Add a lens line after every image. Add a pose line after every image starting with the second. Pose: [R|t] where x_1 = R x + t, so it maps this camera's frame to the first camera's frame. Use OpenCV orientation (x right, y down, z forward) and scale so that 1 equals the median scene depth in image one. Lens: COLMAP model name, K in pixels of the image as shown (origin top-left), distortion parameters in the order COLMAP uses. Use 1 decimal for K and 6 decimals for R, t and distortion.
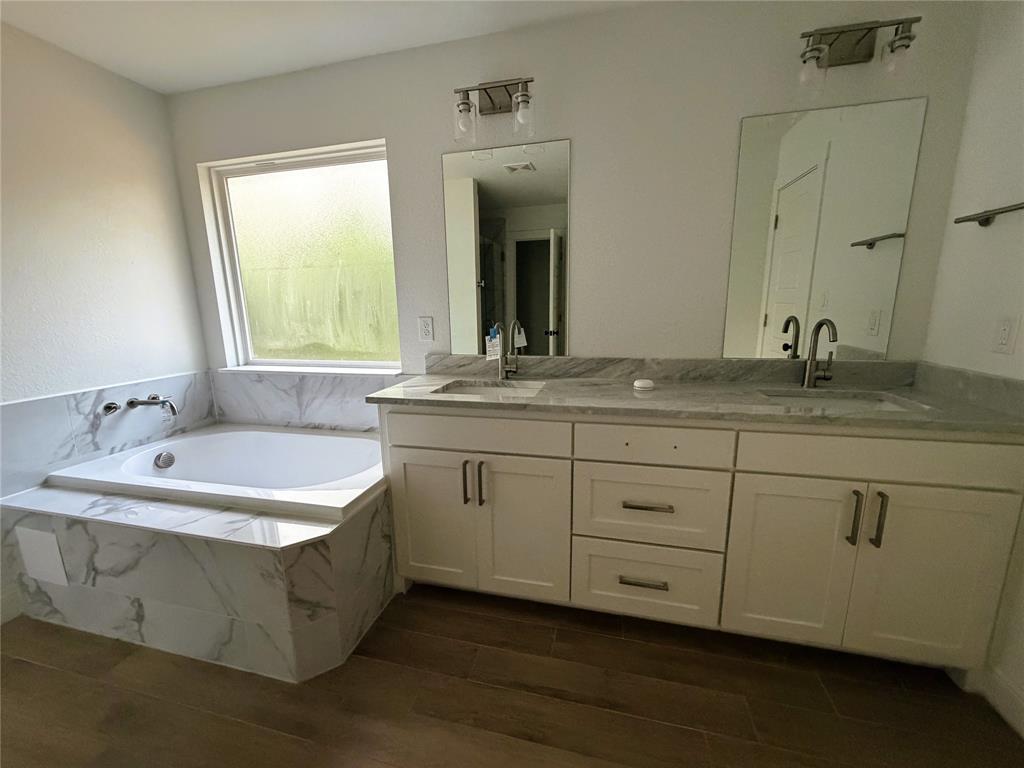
lens RADIAL K [[415.4, 0, 509.3], [0, 415.4, 383.1], [0, 0, 1]] dist [-0.001107, -0.000143]
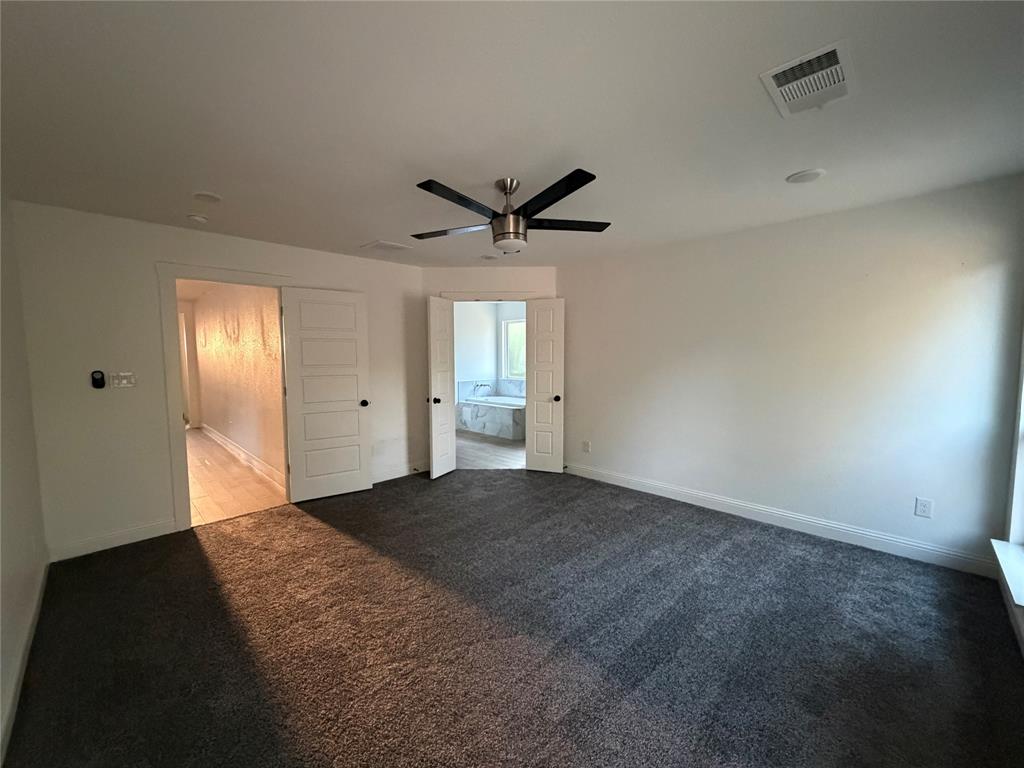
lens RADIAL K [[411.6, 0, 507.9], [0, 411.6, 375.7], [0, 0, 1]] dist [-0.002770, -0.000208]
pose [[0.861042, 0.041575, -0.506832, 1.308998], [-0.103903, 0.990010, -0.095310, 0.324780], [0.497806, 0.134727, 0.856760, -2.299524]]
